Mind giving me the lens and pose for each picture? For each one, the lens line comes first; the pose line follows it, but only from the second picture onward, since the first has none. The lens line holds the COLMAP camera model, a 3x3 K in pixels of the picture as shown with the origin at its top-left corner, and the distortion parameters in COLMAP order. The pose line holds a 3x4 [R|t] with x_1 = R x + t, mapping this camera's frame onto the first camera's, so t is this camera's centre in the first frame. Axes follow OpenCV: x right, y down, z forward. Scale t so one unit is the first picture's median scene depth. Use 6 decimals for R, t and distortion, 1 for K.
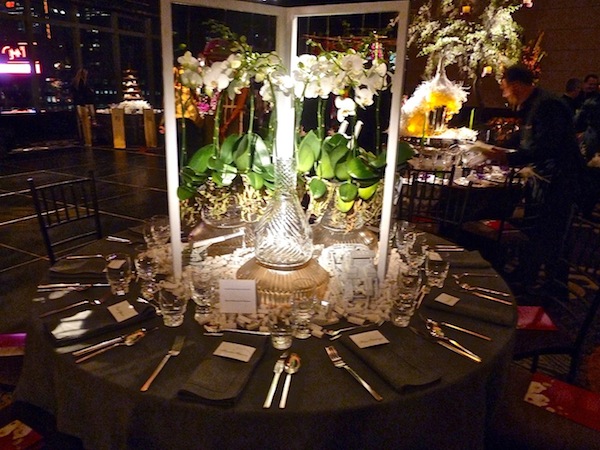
lens RADIAL K [[466.9, 0, 300.0], [0, 466.9, 225.0], [0, 0, 1]] dist [0.004742, 0.001069]
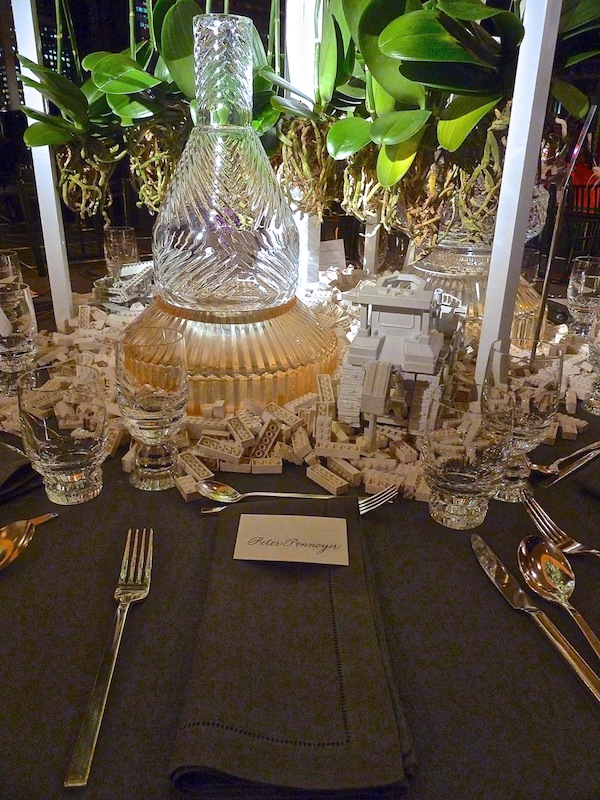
lens RADIAL K [[622.5, 0, 300.0], [0, 622.5, 400.0], [0, 0, 1]] dist [0.004742, 0.001069]
pose [[0.891114, 0.153009, -0.427206, 0.284202], [-0.111587, 0.986417, 0.120537, 0.090071], [0.439846, -0.059742, 0.896084, 0.563603]]
